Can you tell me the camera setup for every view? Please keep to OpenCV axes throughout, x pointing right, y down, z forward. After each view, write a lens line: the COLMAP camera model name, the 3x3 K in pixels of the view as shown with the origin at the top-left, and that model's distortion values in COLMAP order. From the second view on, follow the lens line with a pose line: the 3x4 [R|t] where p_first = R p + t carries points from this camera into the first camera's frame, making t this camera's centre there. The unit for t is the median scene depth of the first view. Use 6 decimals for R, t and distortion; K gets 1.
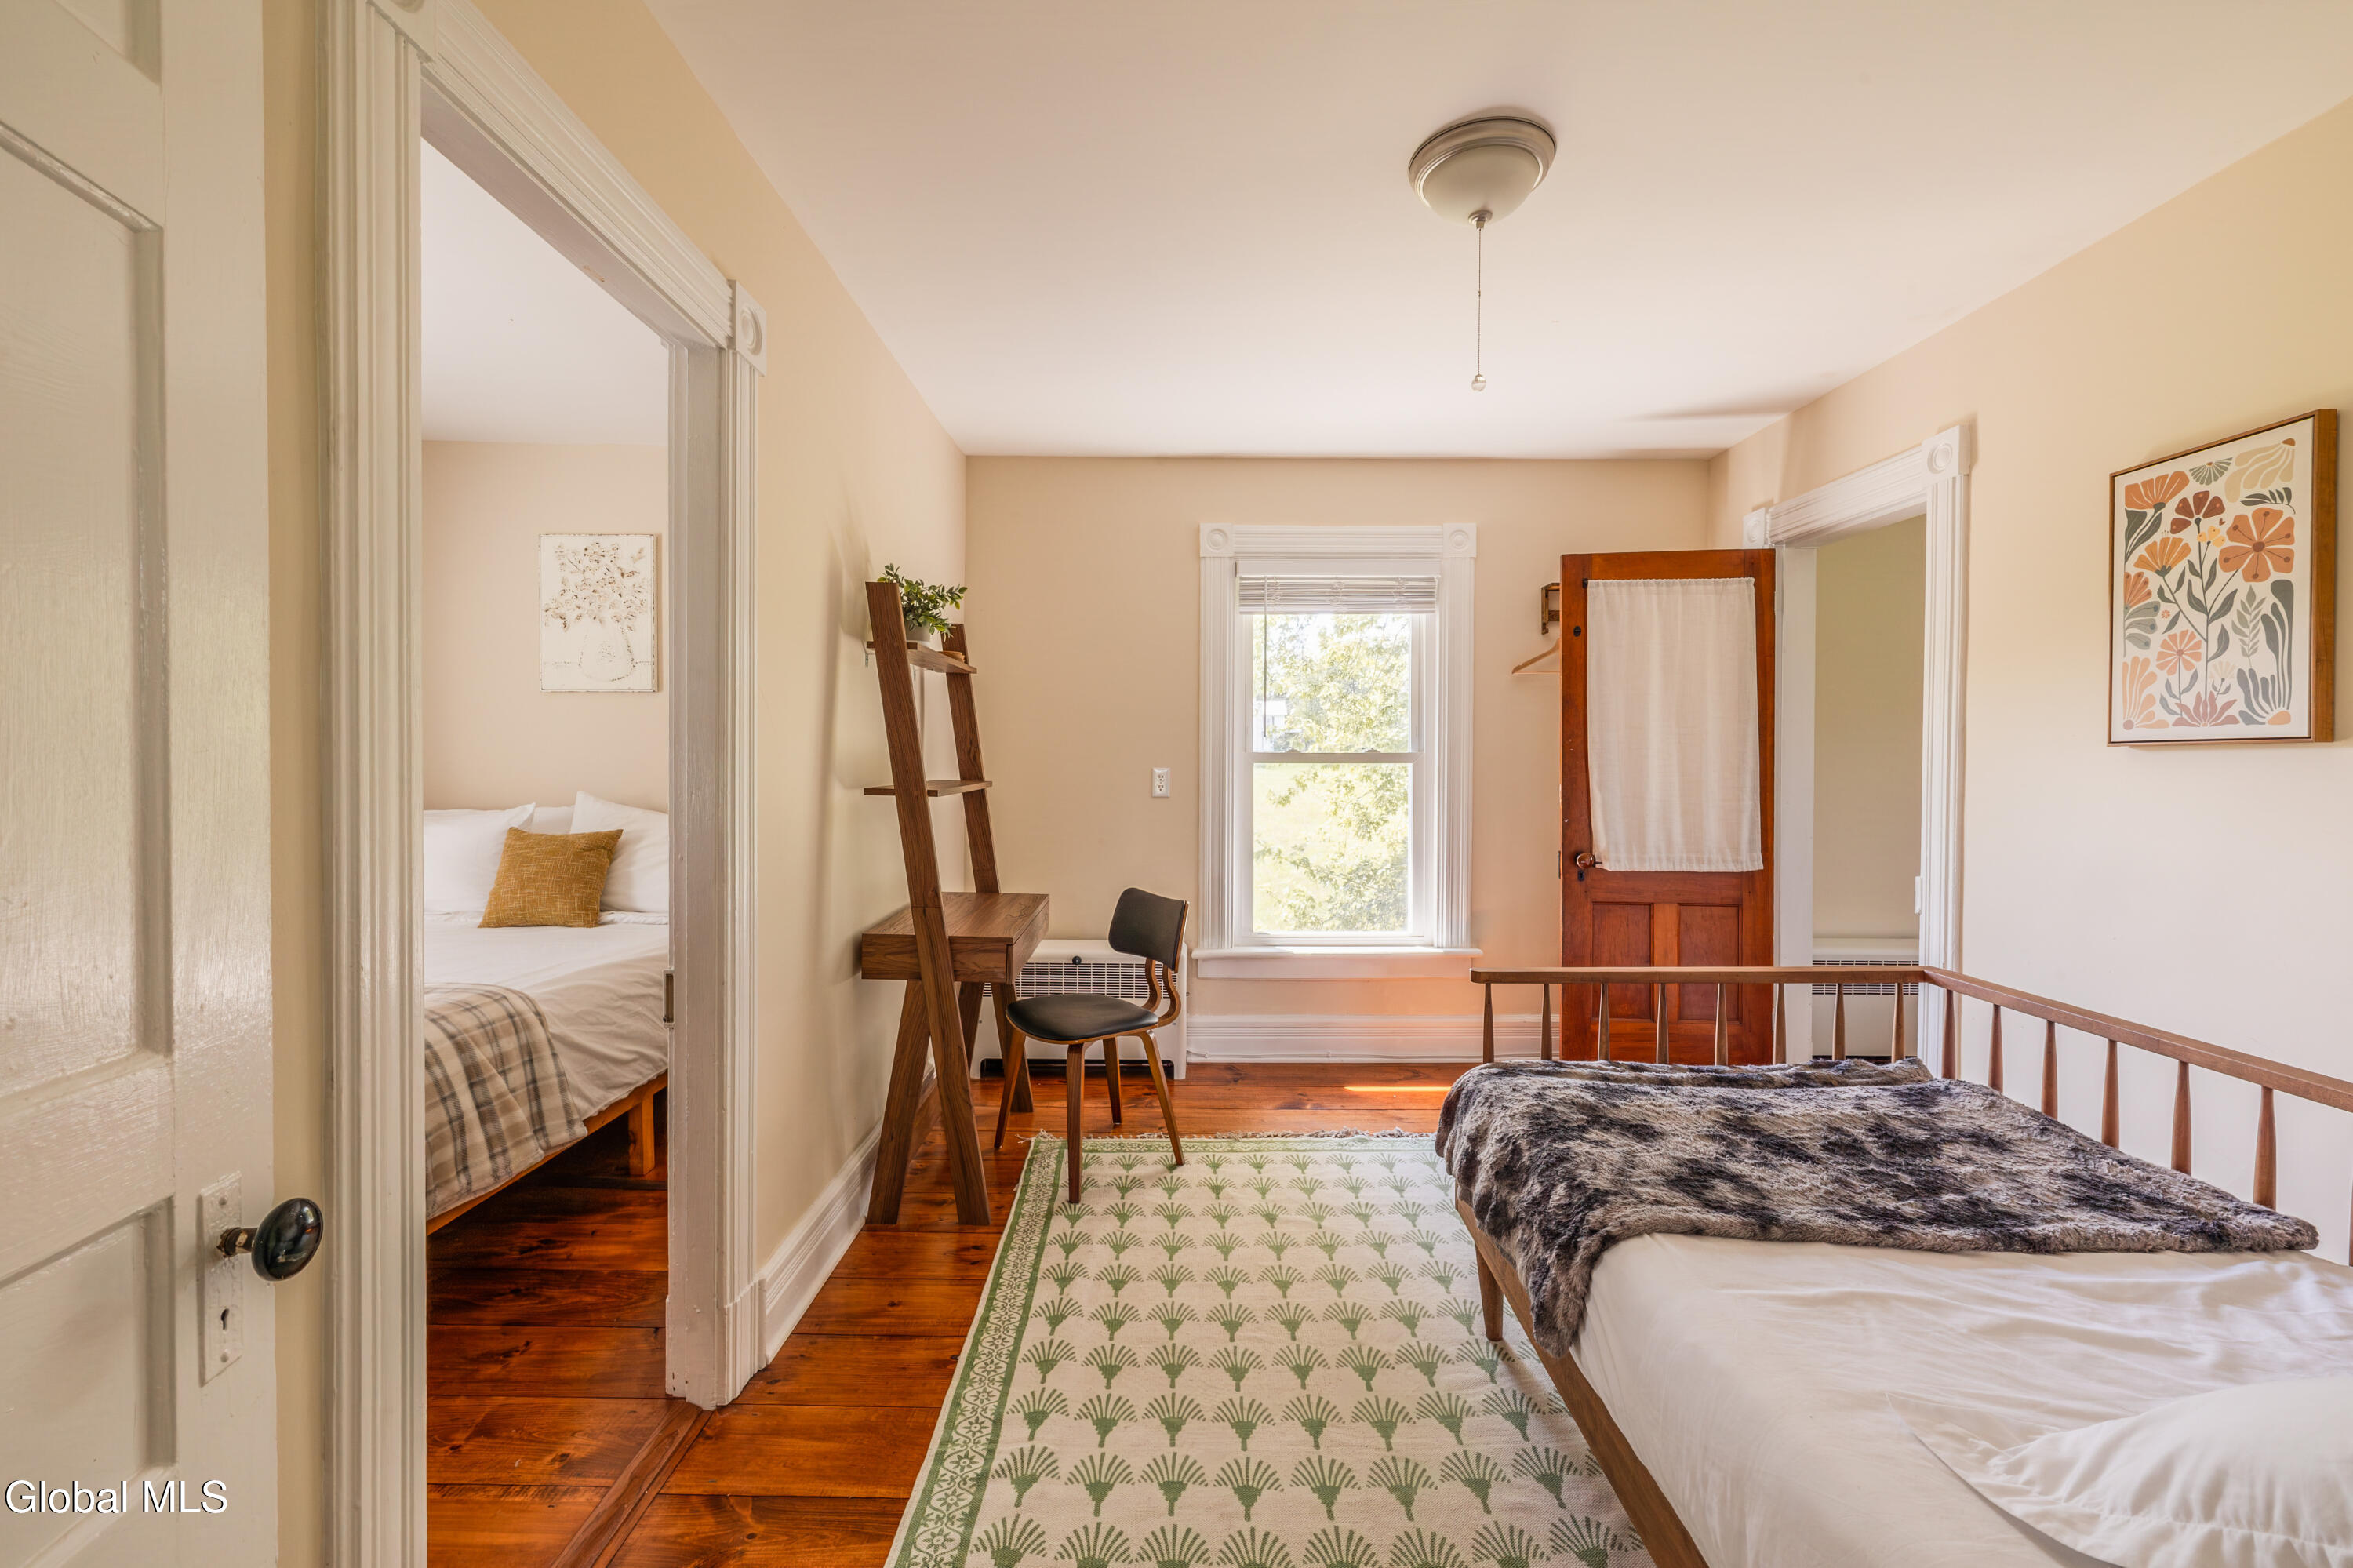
lens RADIAL K [[1021.1, 0, 1170.3], [0, 1021.1, 762.1], [0, 0, 1]] dist [0.002226, 0.000328]
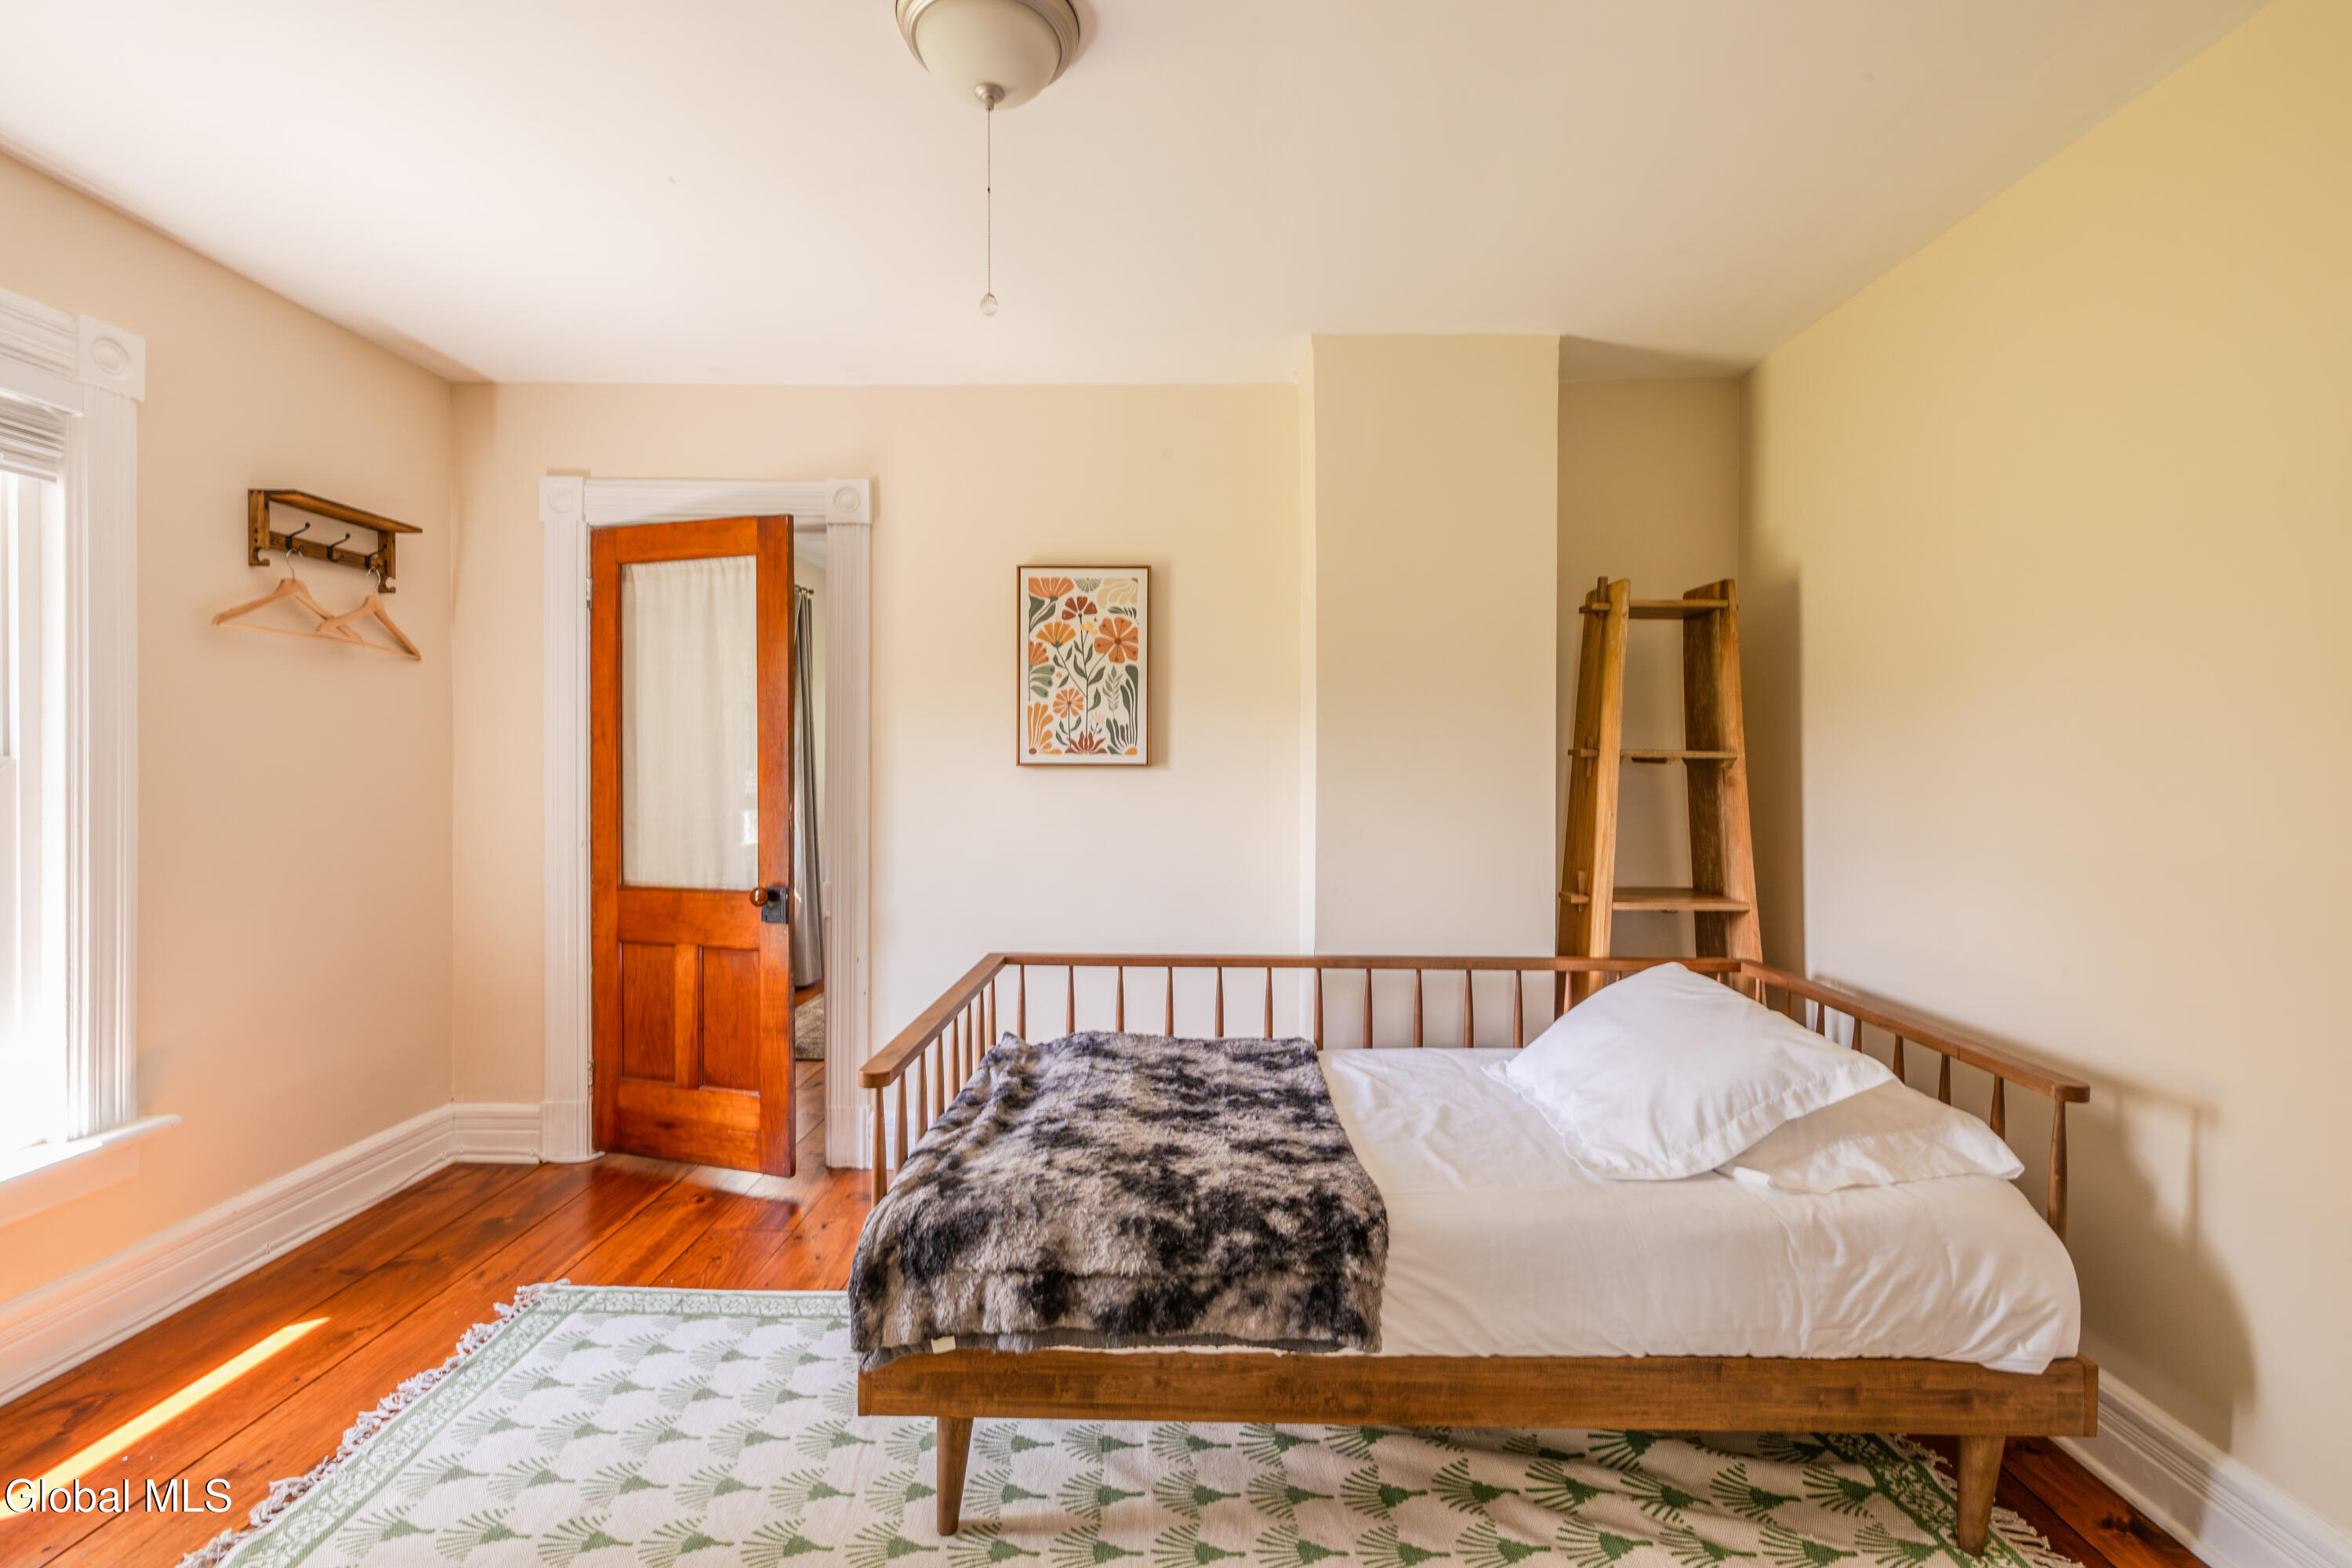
lens RADIAL K [[1020.6, 0, 1210.9], [0, 1020.6, 771.7], [0, 0, 1]] dist [0.002226, 0.000328]
pose [[-0.019611, -0.009674, 0.999761, -0.493044], [-0.003519, 0.999948, 0.009606, -0.024941], [-0.999802, -0.003330, -0.019644, 0.863774]]
